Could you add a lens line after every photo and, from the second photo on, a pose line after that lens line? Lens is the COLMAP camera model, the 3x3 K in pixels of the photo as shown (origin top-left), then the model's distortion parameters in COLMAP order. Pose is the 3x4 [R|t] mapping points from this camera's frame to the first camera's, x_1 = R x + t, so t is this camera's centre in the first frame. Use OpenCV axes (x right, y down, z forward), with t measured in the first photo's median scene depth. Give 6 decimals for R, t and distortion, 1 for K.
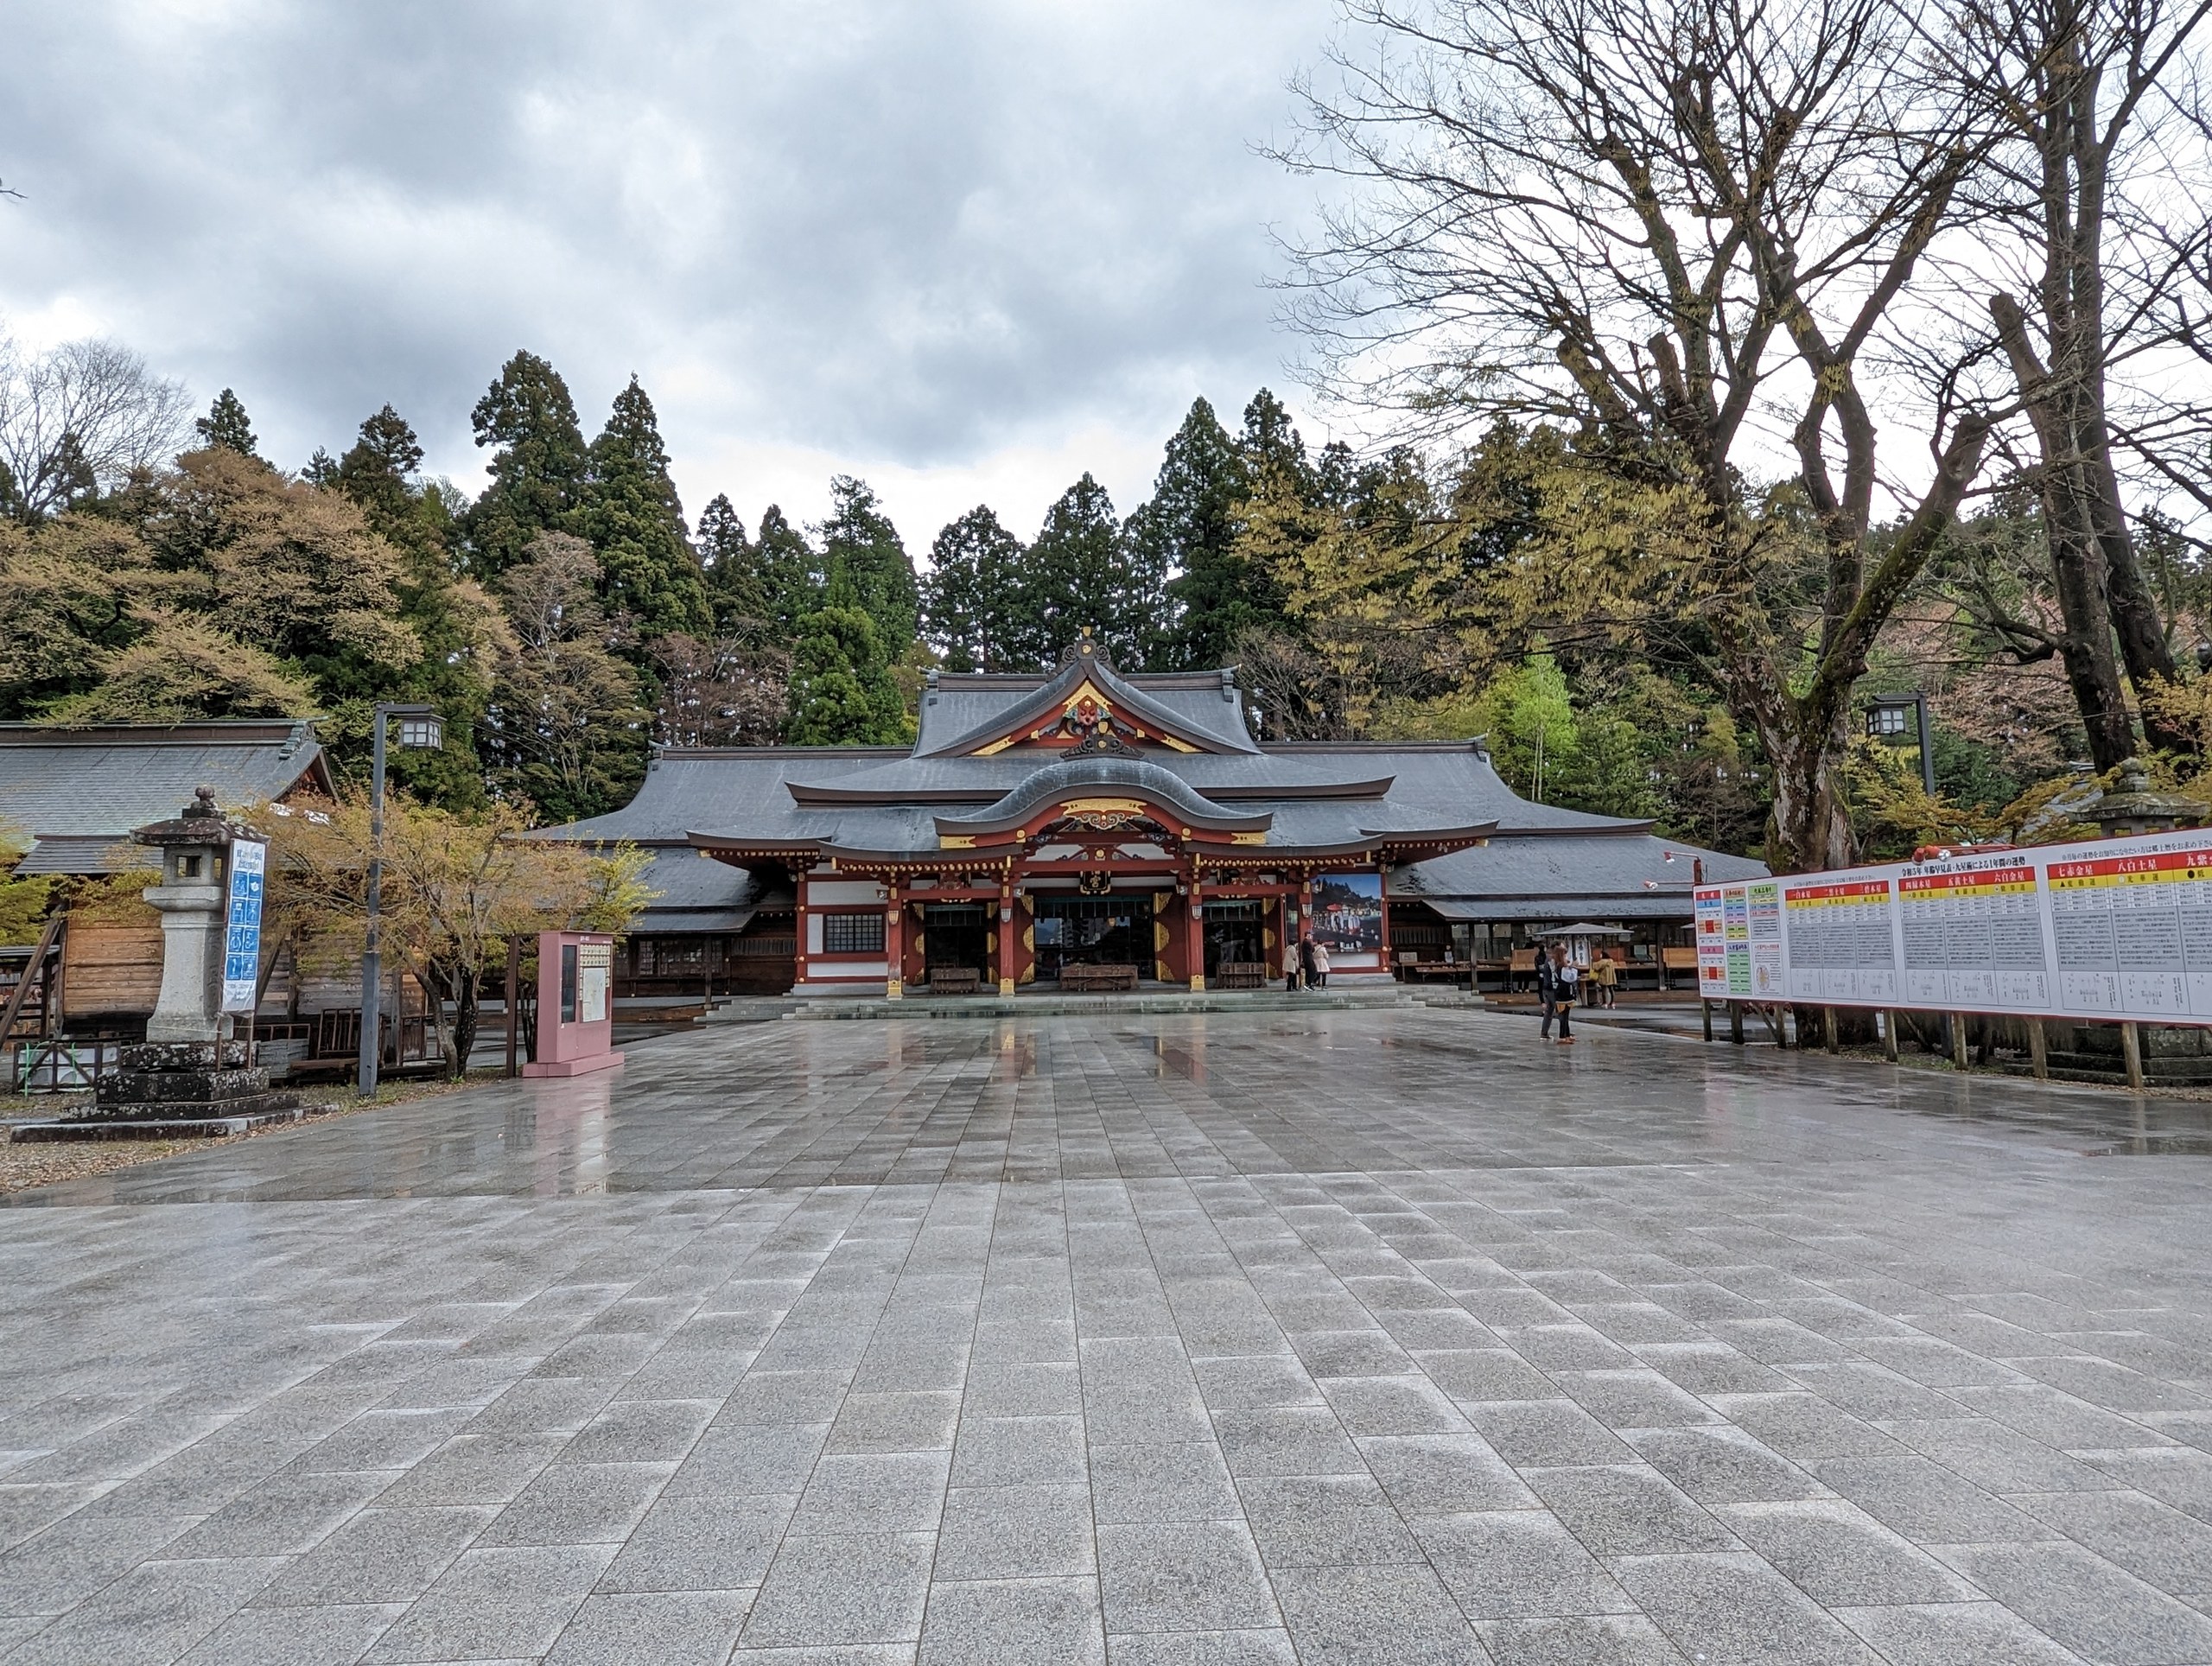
lens RADIAL K [[1637.9, 0, 1106.0], [0, 1637.9, 833.0], [0, 0, 1]] dist [0.063274, -0.086658]
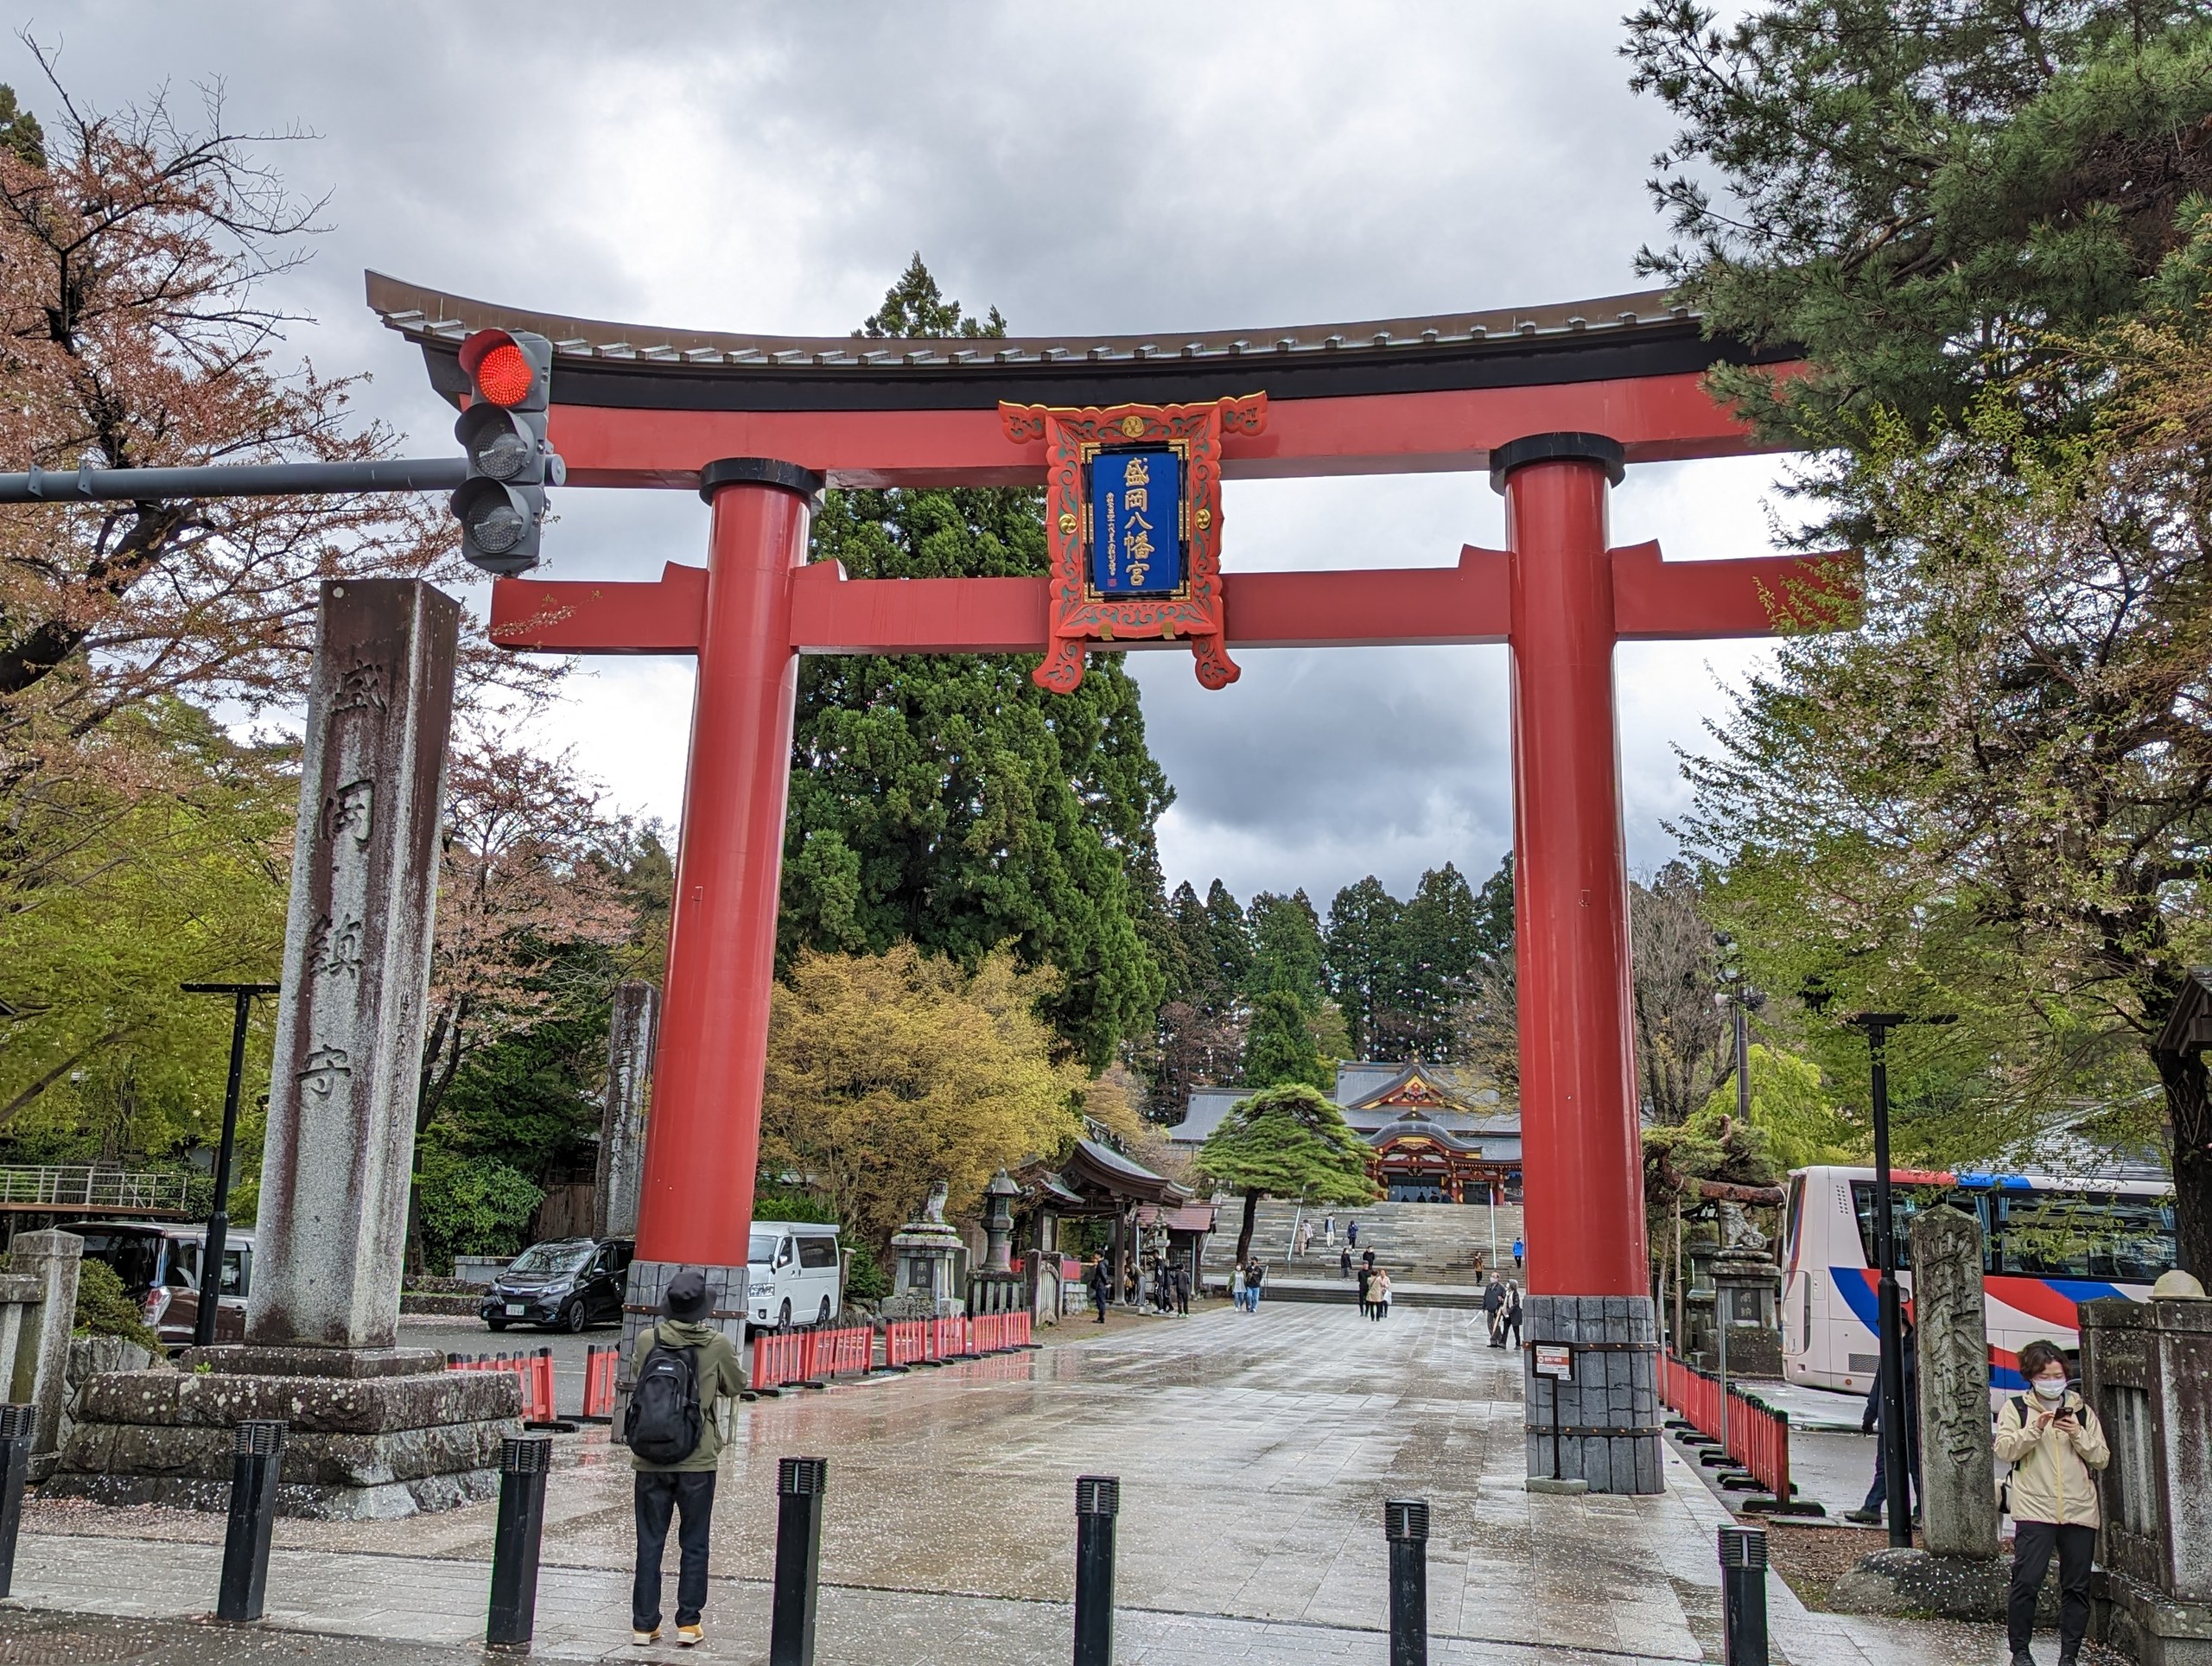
lens RADIAL K [[1810.5, 0, 1106.0], [0, 1810.5, 833.0], [0, 0, 1]] dist [0.000221, -0.000082]
pose [[0.975929, 0.010195, -0.217848, 0.057993], [-0.042657, 0.988536, -0.144835, -0.025094], [0.213874, 0.150641, 0.965176, -0.782093]]
